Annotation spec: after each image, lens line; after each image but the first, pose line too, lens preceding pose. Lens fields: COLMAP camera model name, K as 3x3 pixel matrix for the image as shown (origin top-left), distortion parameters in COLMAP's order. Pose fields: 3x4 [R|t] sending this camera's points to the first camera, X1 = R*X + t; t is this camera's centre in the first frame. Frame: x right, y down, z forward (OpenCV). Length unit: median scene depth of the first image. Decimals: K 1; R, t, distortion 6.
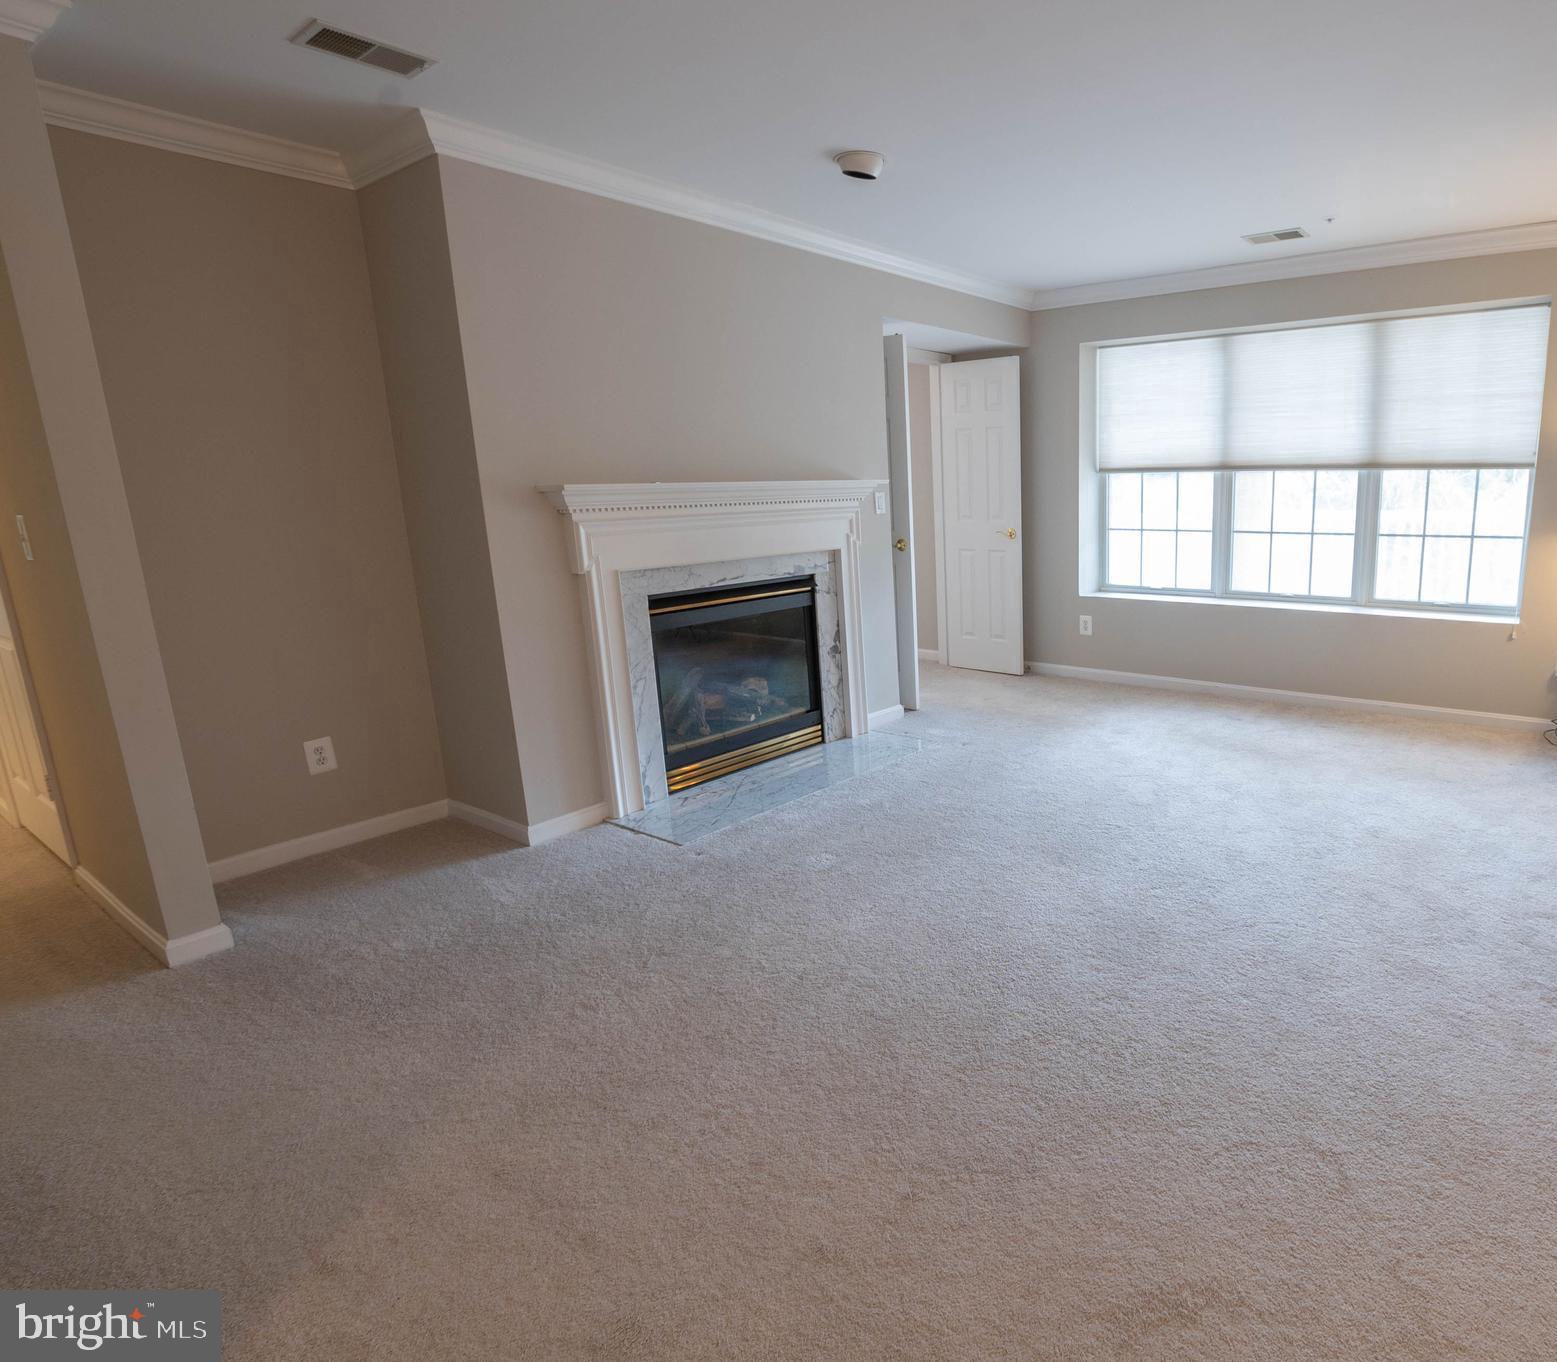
lens RADIAL K [[900.5, 0, 1004.0], [0, 900.5, 681.8], [0, 0, 1]] dist [-0.032273, 0.003657]
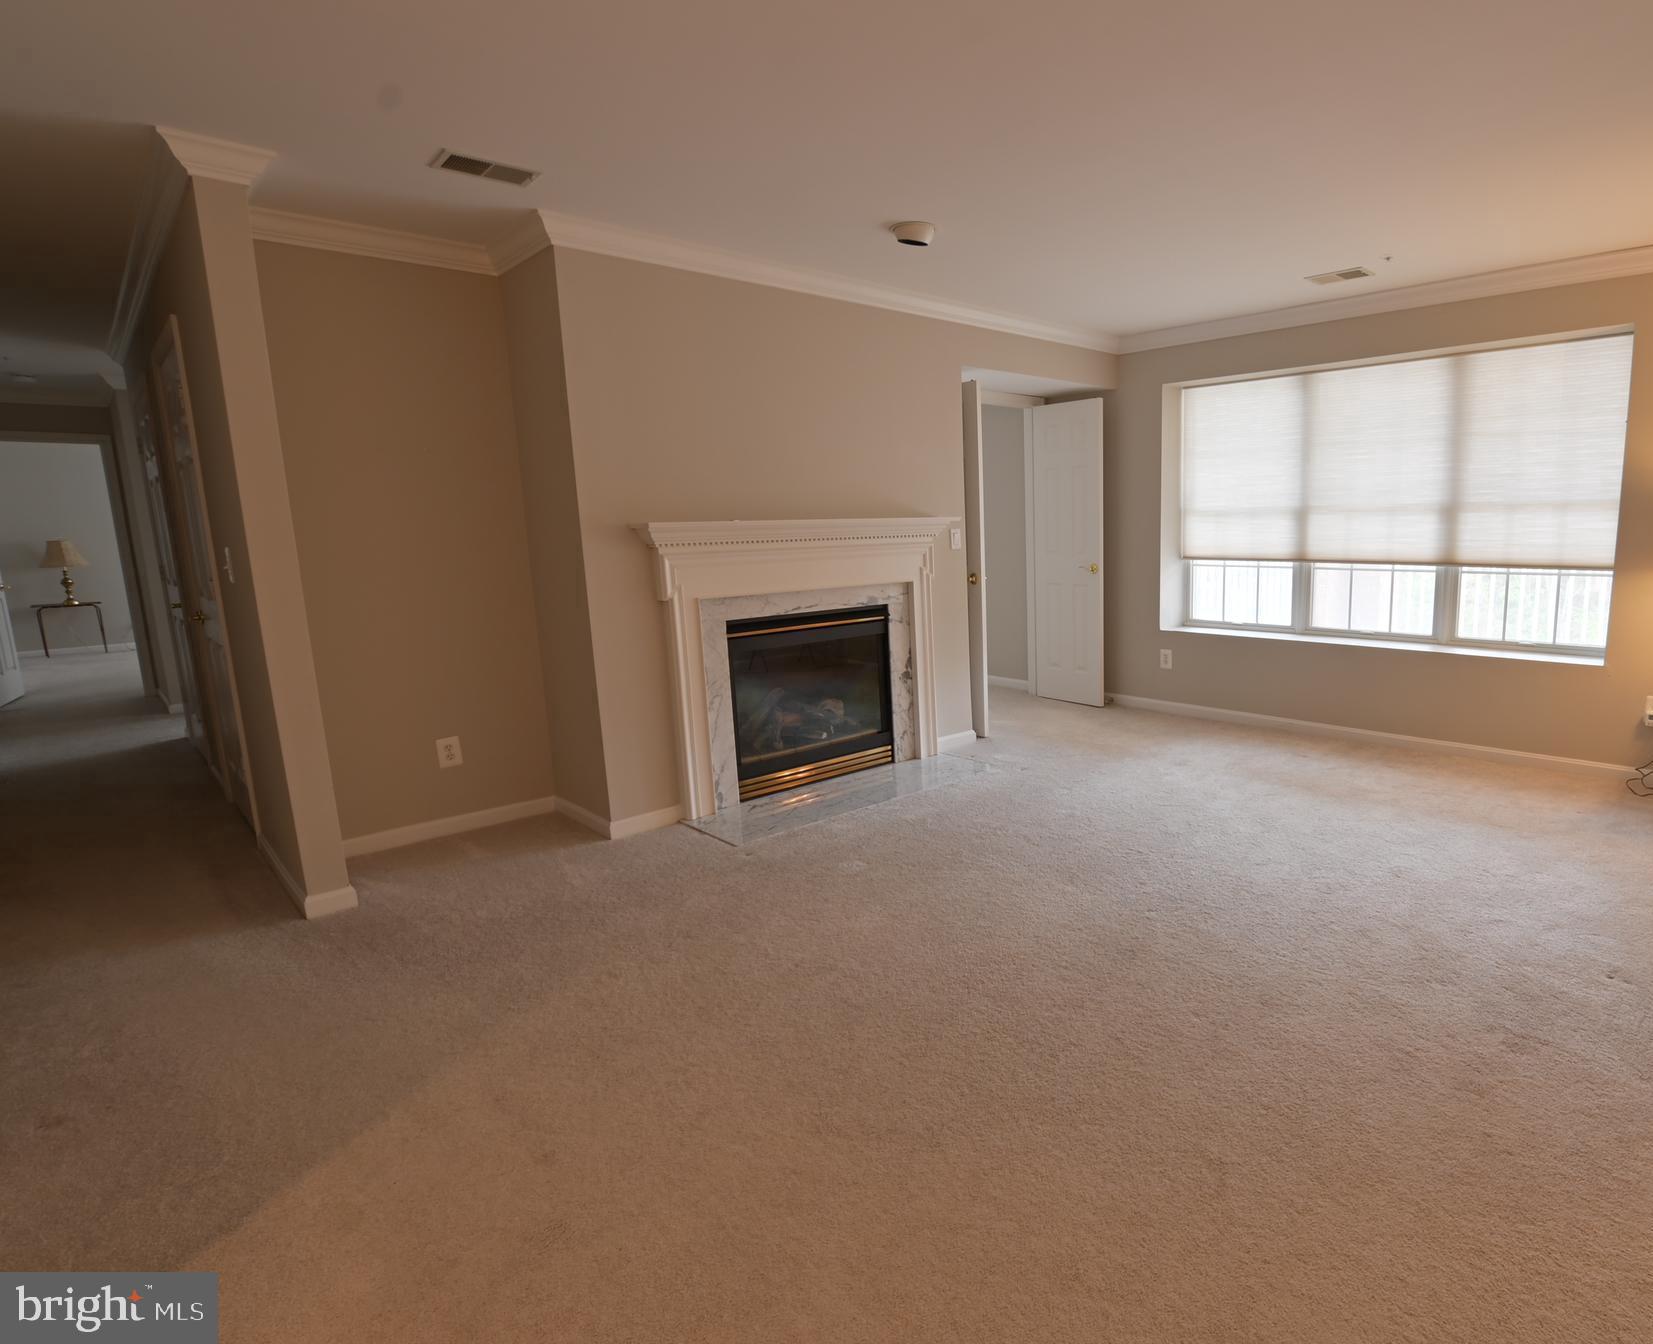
lens RADIAL K [[900.5, 0, 1010.3], [0, 900.5, 680.2], [0, 0, 1]] dist [-0.030007, 0.000286]
pose [[0.986314, 0.025816, -0.162846, 0.126342], [-0.032381, 0.998761, -0.037787, 0.007429], [0.161669, 0.042543, 0.985928, -0.038715]]
